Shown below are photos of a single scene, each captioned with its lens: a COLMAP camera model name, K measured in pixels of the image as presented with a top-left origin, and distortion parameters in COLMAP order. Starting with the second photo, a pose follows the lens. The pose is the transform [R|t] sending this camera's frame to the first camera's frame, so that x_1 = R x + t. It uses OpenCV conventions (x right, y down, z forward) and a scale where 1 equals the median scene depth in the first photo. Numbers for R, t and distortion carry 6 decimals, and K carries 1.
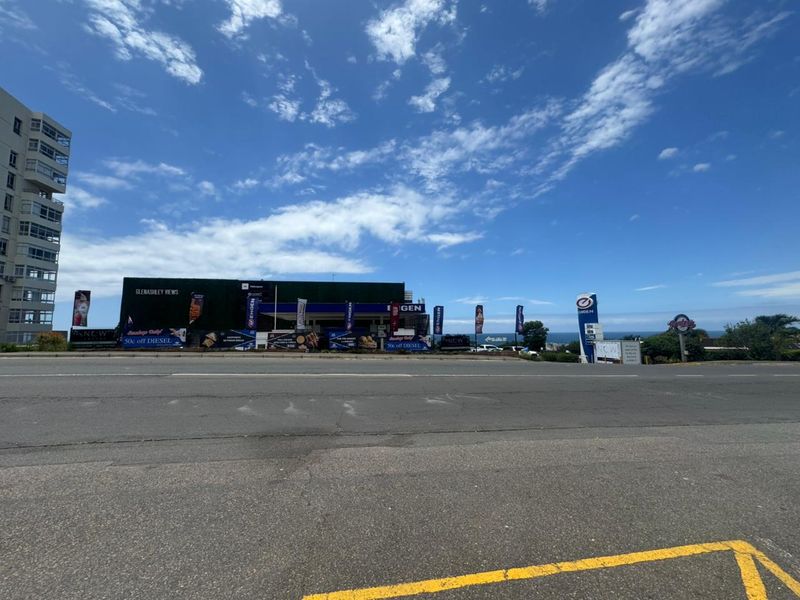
lens RADIAL K [[334.0, 0, 400.0], [0, 334.0, 300.0], [0, 0, 1]] dist [0.002057, 0.000230]
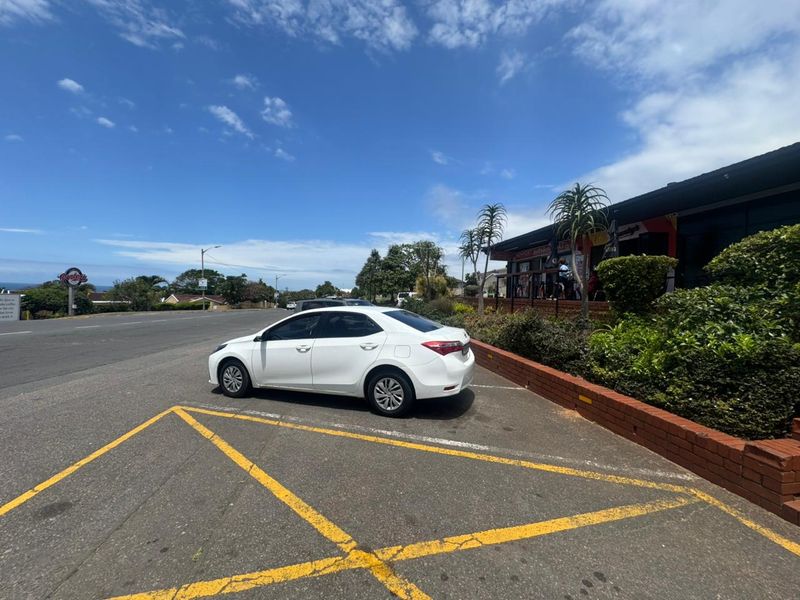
lens RADIAL K [[554.6, 0, 400.3], [0, 554.6, 295.1], [0, 0, 1]] dist [0.043173, -0.037705]
pose [[0.150247, 0.018060, 0.988484, -0.684397], [-0.135817, 0.990731, 0.002543, -0.013161], [-0.979275, -0.134635, 0.151307, -0.212068]]
